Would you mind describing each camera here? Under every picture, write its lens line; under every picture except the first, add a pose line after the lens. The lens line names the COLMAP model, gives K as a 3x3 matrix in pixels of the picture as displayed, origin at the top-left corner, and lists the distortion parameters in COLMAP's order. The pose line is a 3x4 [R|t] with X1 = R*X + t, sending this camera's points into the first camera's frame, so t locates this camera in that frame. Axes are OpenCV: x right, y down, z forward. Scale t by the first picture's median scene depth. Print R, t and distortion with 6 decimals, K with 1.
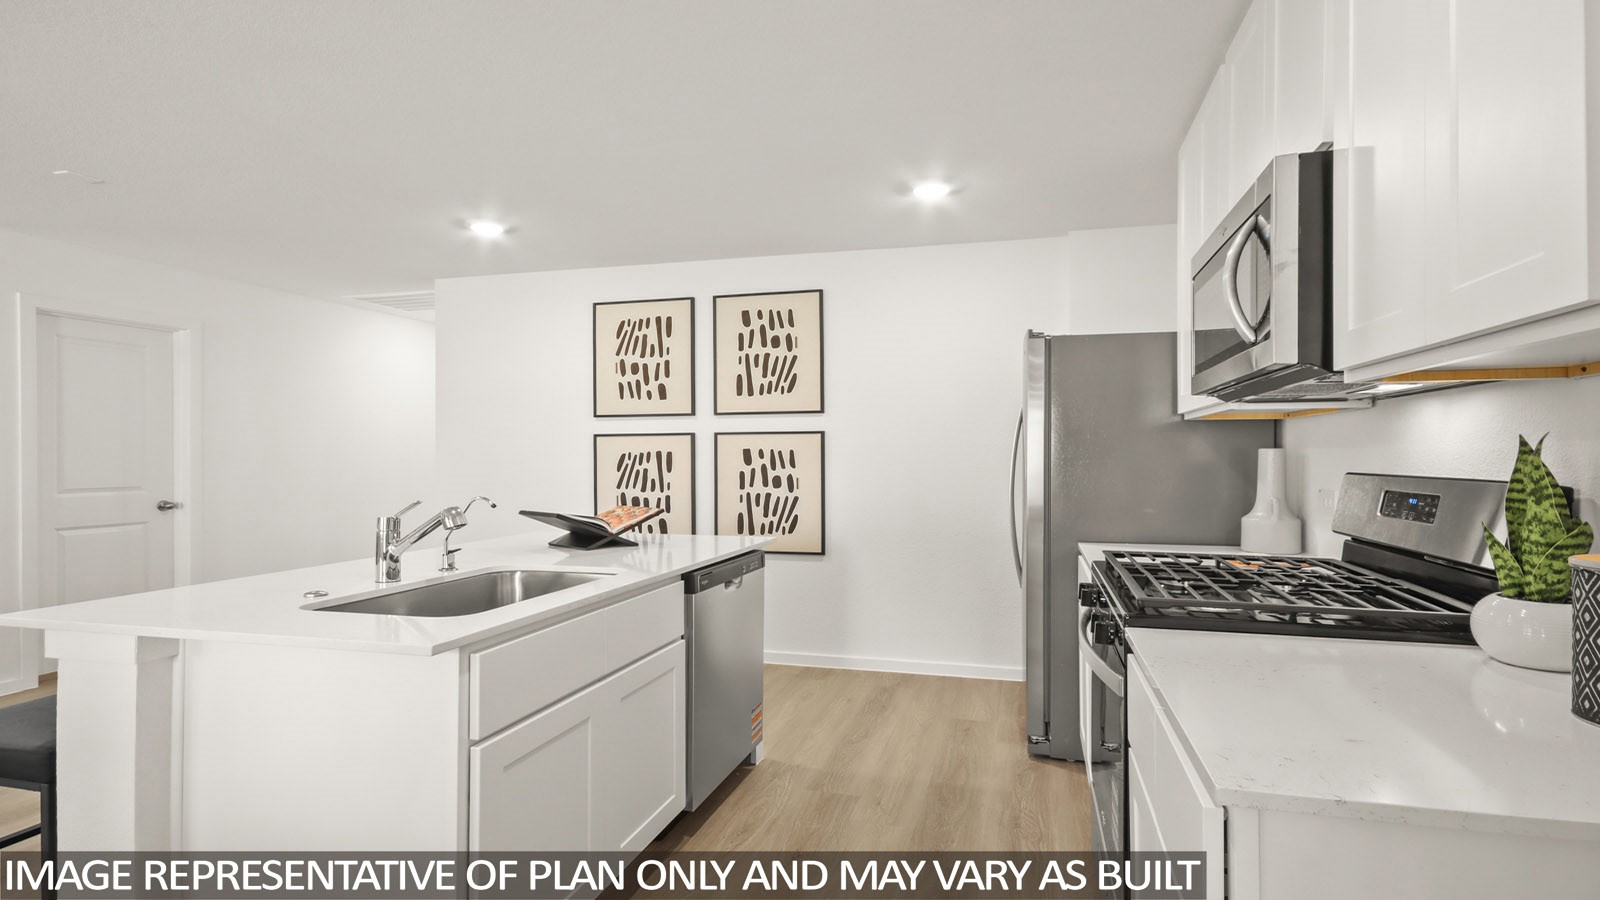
lens RADIAL K [[843.3, 0, 797.1], [0, 843.3, 446.4], [0, 0, 1]] dist [0.002901, 0.001143]
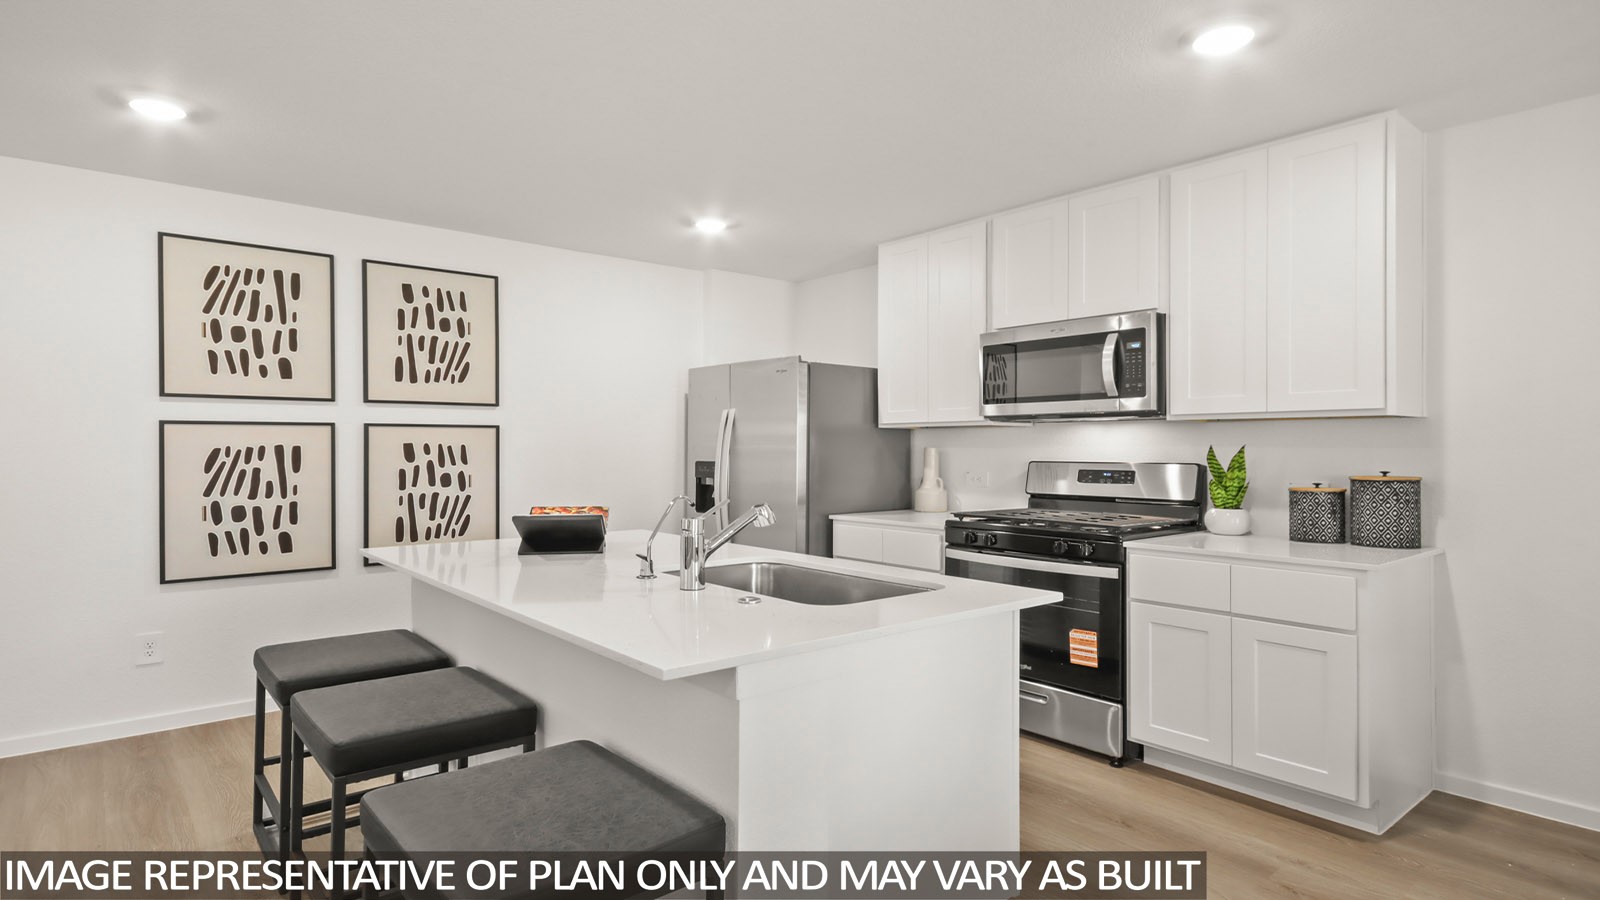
lens RADIAL K [[843.3, 0, 796.9], [0, 843.3, 453.4], [0, 0, 1]] dist [0.002901, 0.001143]
pose [[0.566731, -0.001361, 0.823902, -0.550360], [-0.010370, 0.999908, 0.008785, 0.001572], [-0.823838, -0.013523, 0.566664, 0.176180]]
